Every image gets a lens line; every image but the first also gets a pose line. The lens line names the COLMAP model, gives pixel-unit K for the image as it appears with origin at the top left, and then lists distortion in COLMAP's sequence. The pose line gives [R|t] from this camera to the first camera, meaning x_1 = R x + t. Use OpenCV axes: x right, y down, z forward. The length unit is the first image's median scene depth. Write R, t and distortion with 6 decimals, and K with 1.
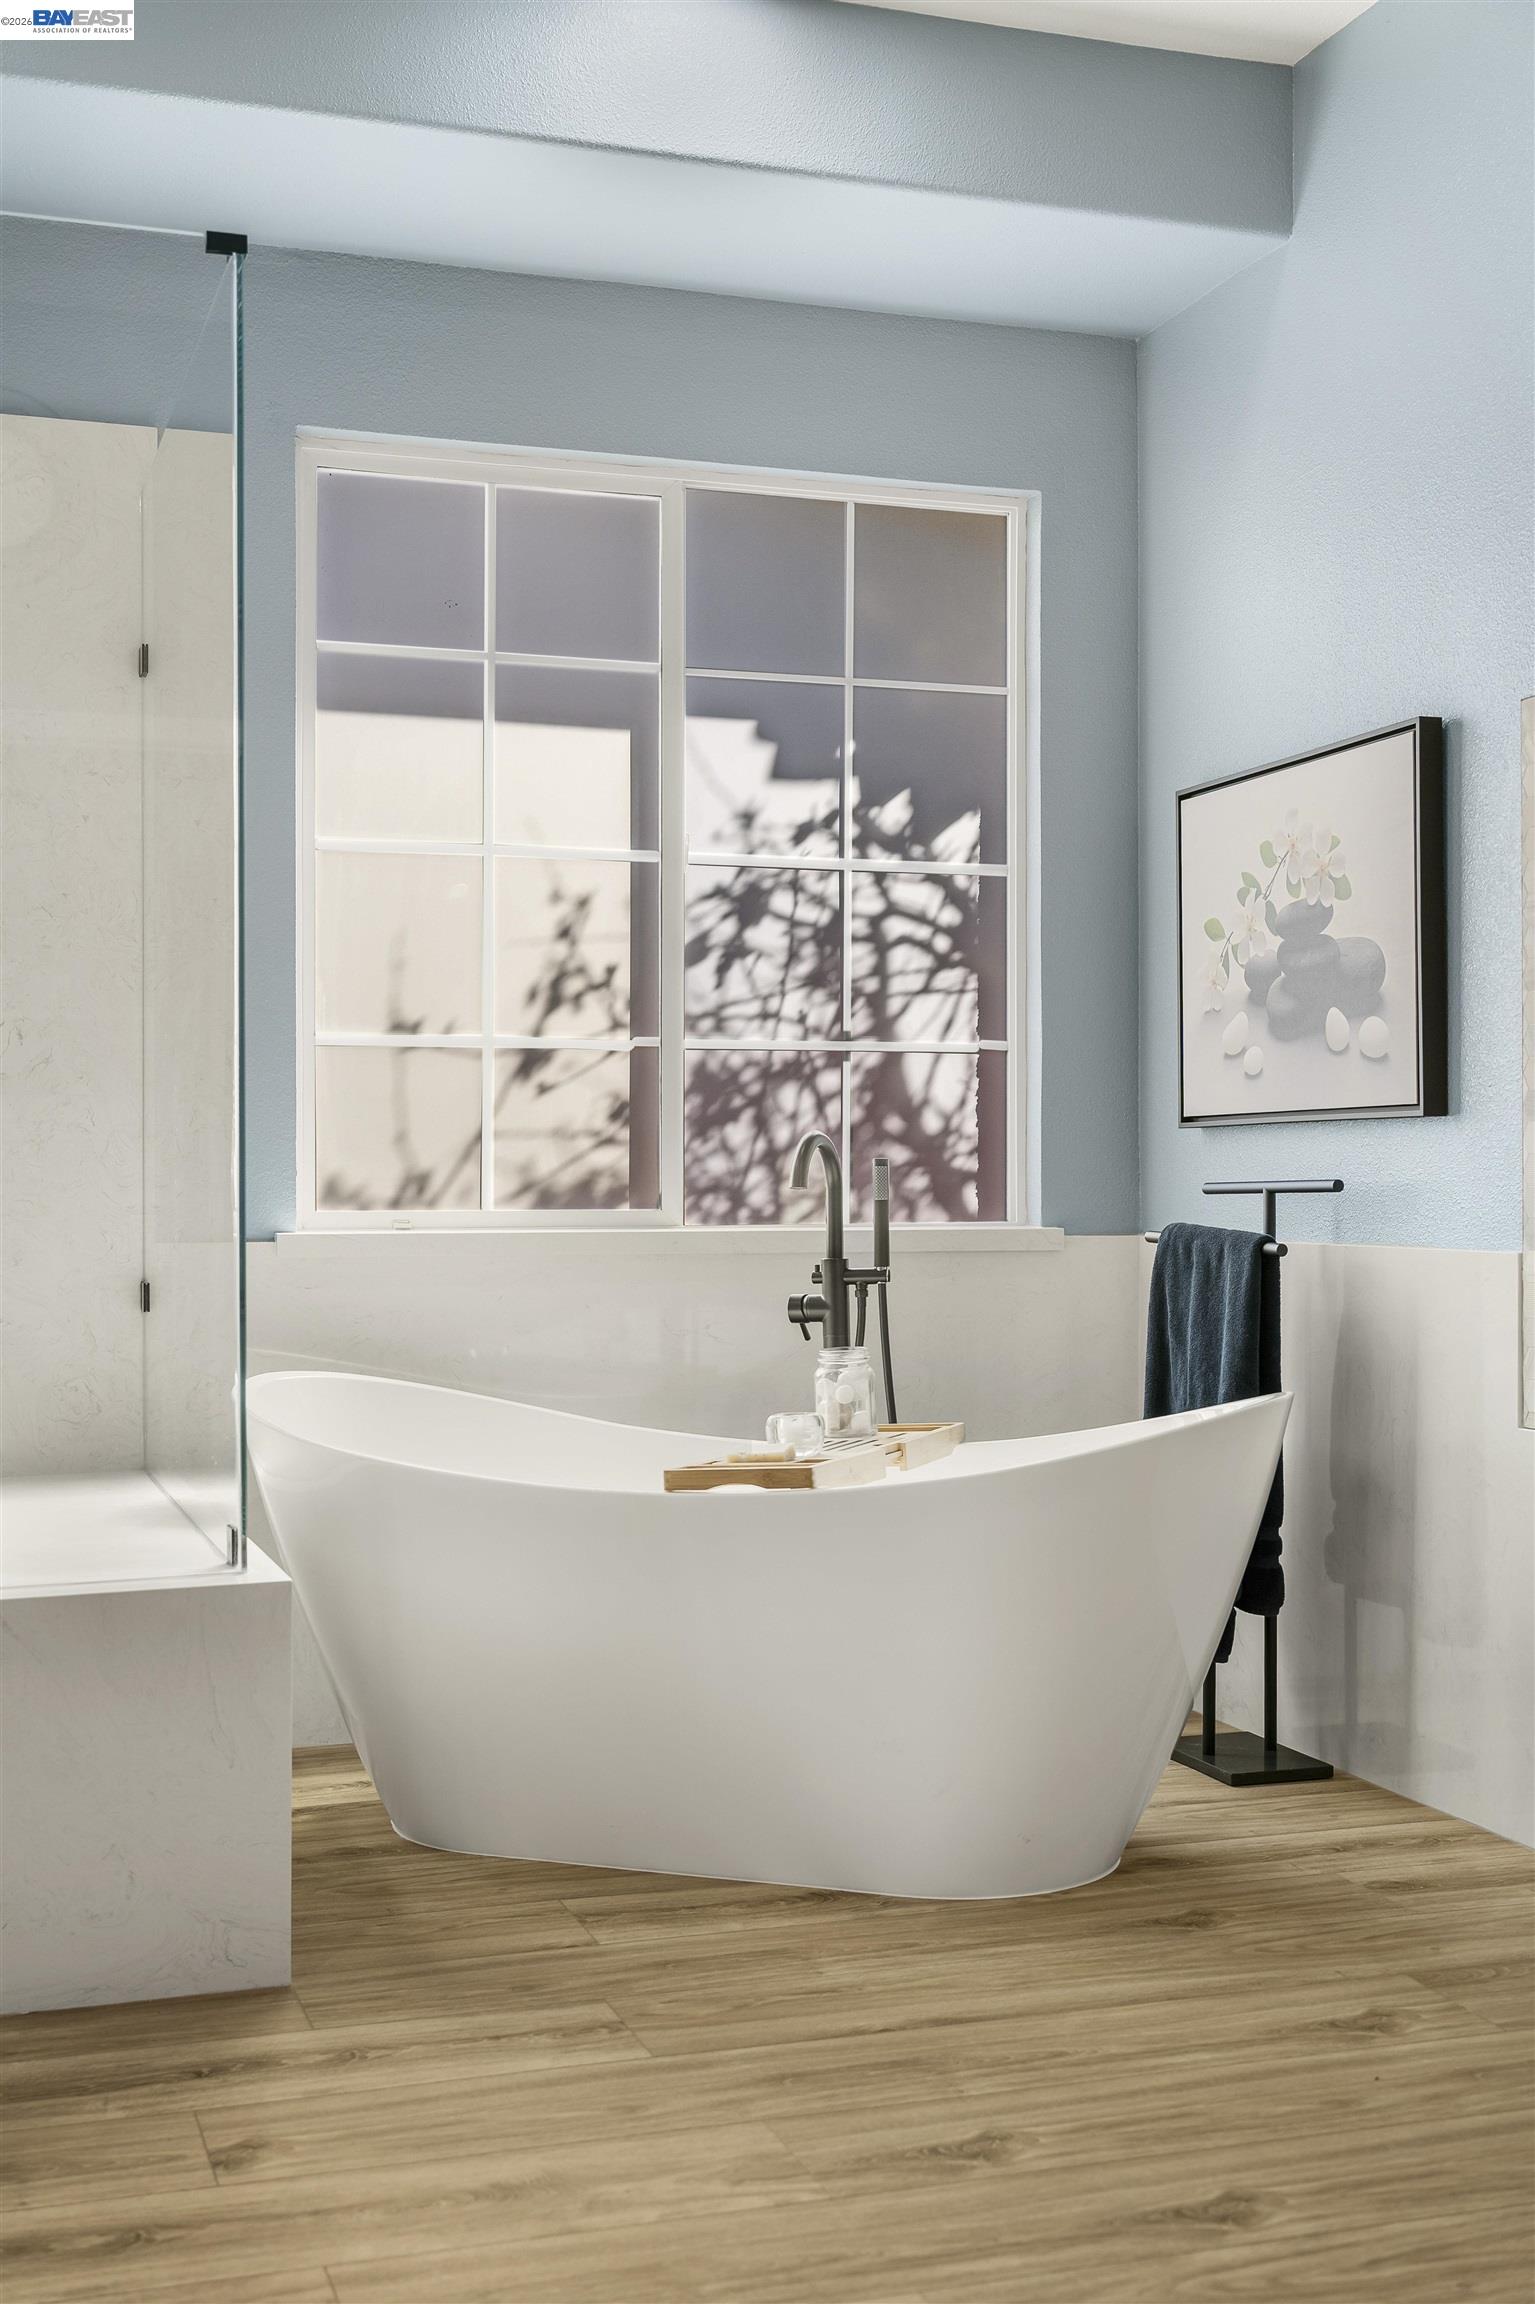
lens RADIAL K [[2639.5, 0, 769.6], [0, 2639.5, 1164.7], [0, 0, 1]] dist [0.013065, 0.000000]
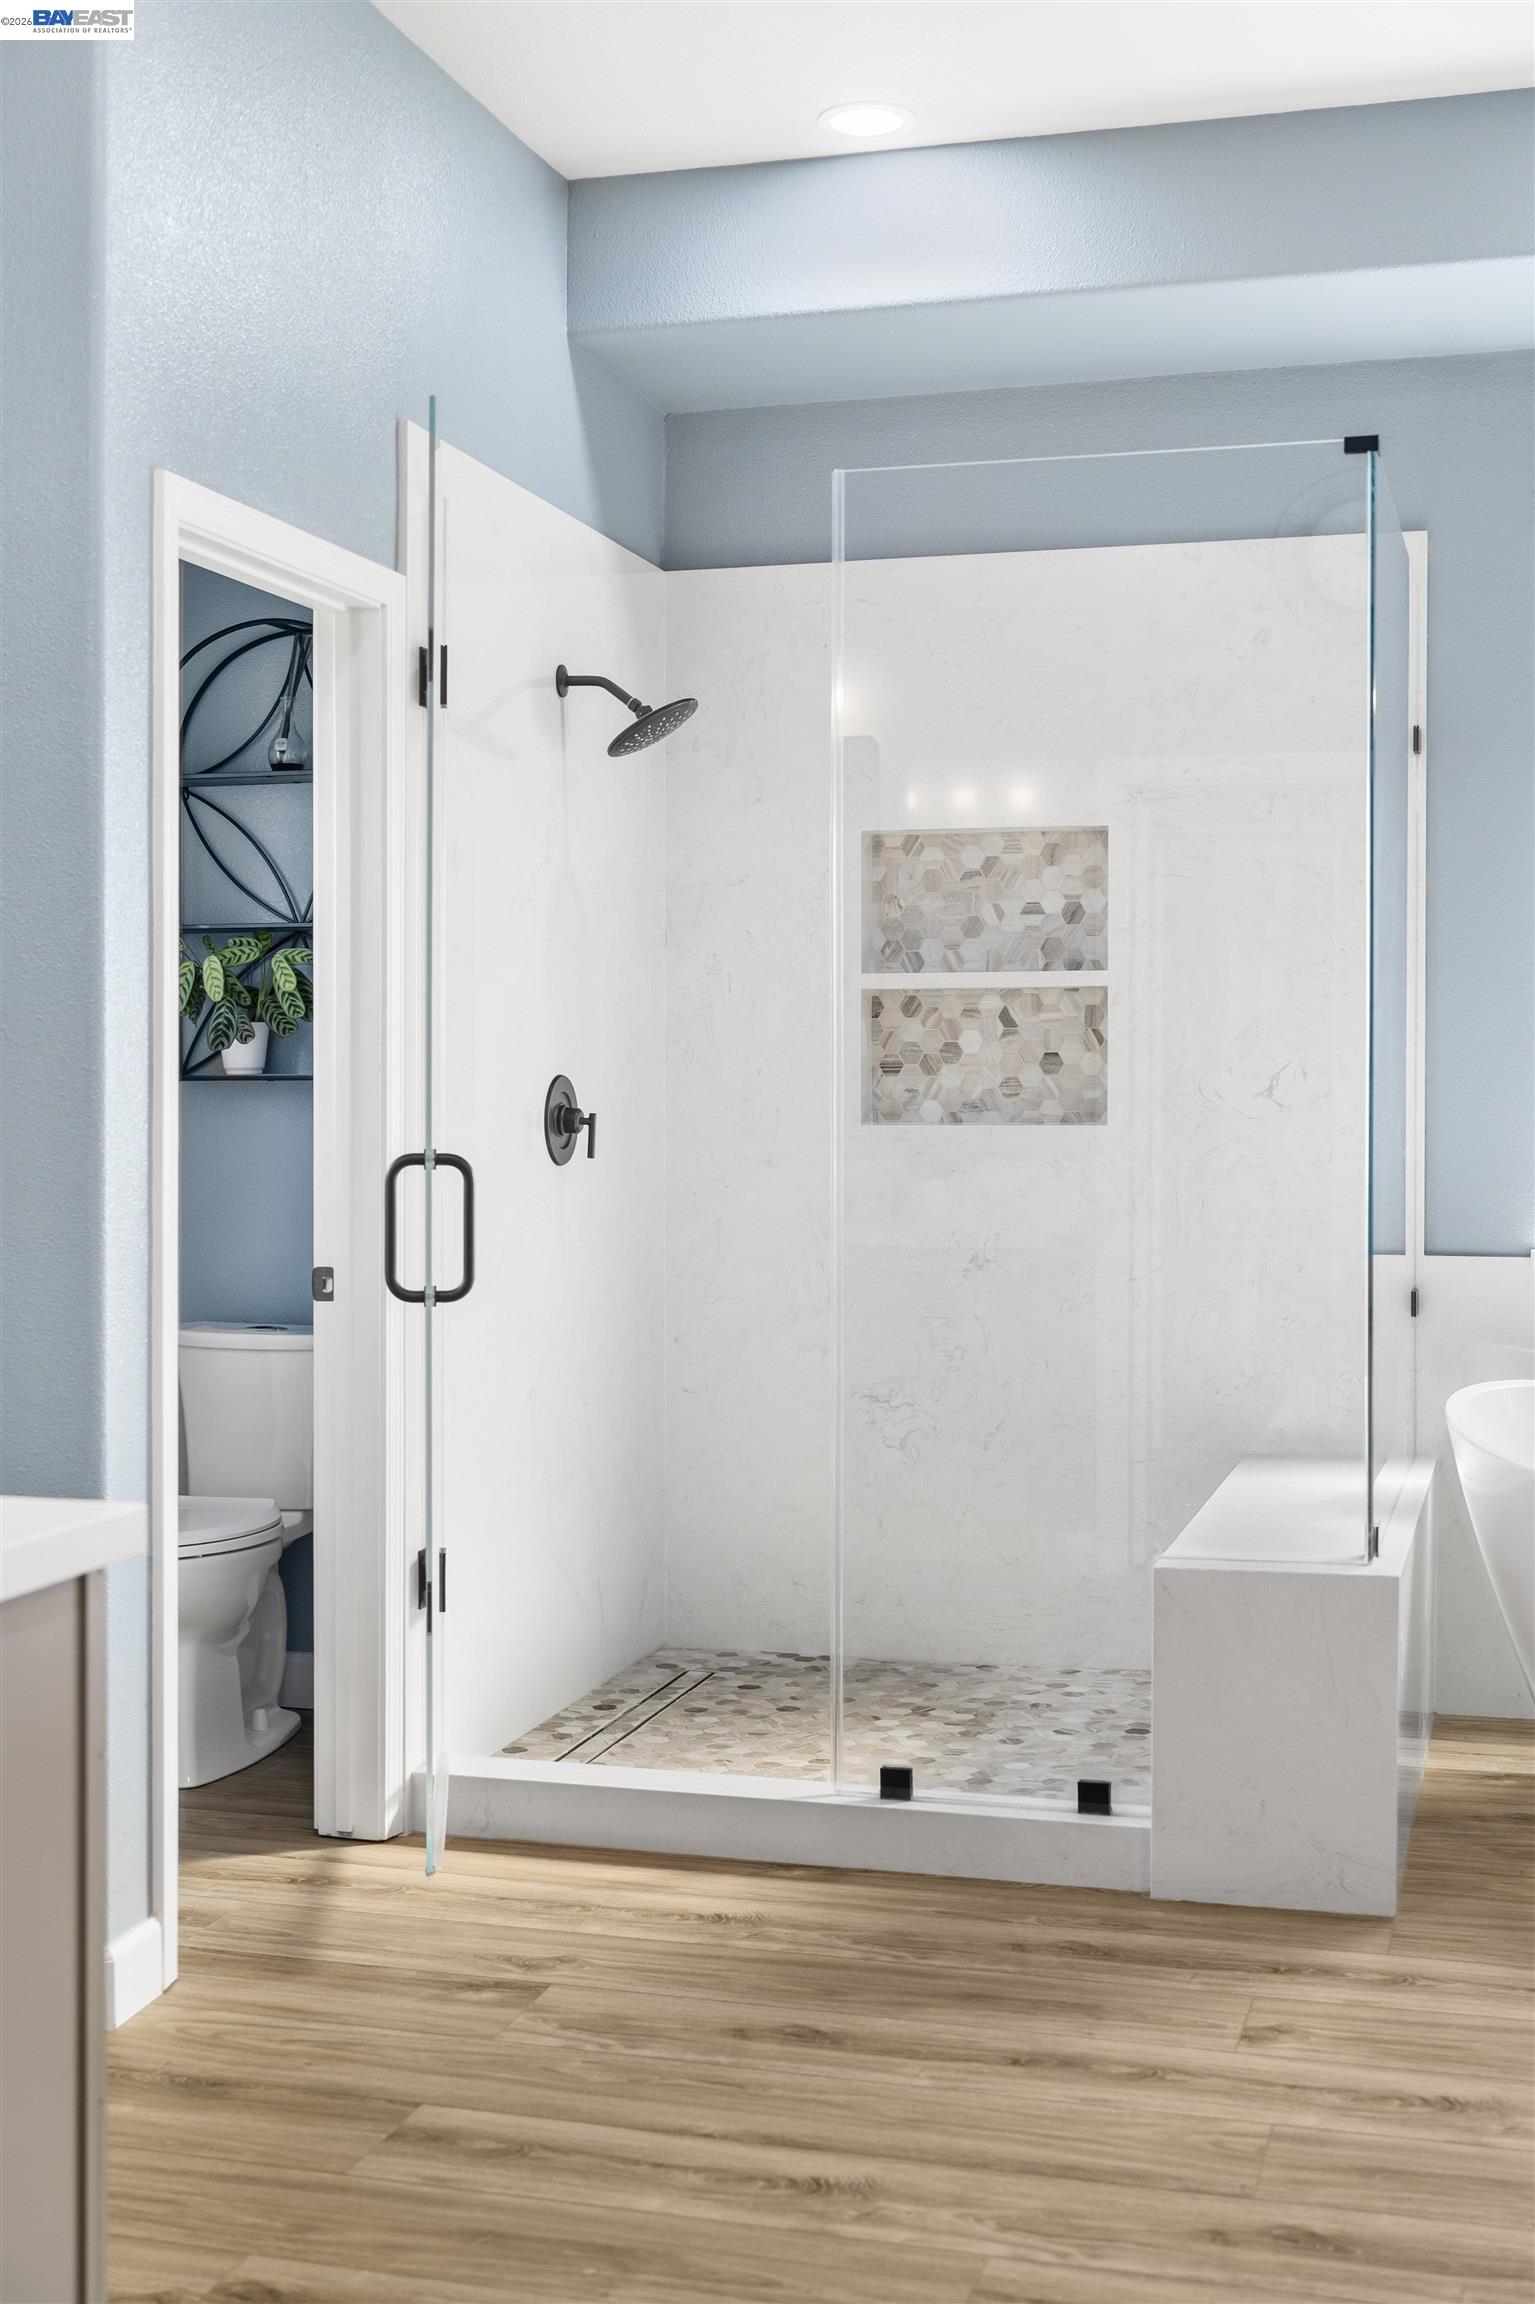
lens RADIAL K [[2682.7, 0, 769.6], [0, 2682.7, 1143.4], [0, 0, 1]] dist [0.025068, 0.000000]
pose [[0.831629, 0.013640, -0.555164, 0.286714], [-0.000849, 0.999728, 0.023291, -0.074590], [0.555331, -0.018898, 0.831415, -0.177657]]
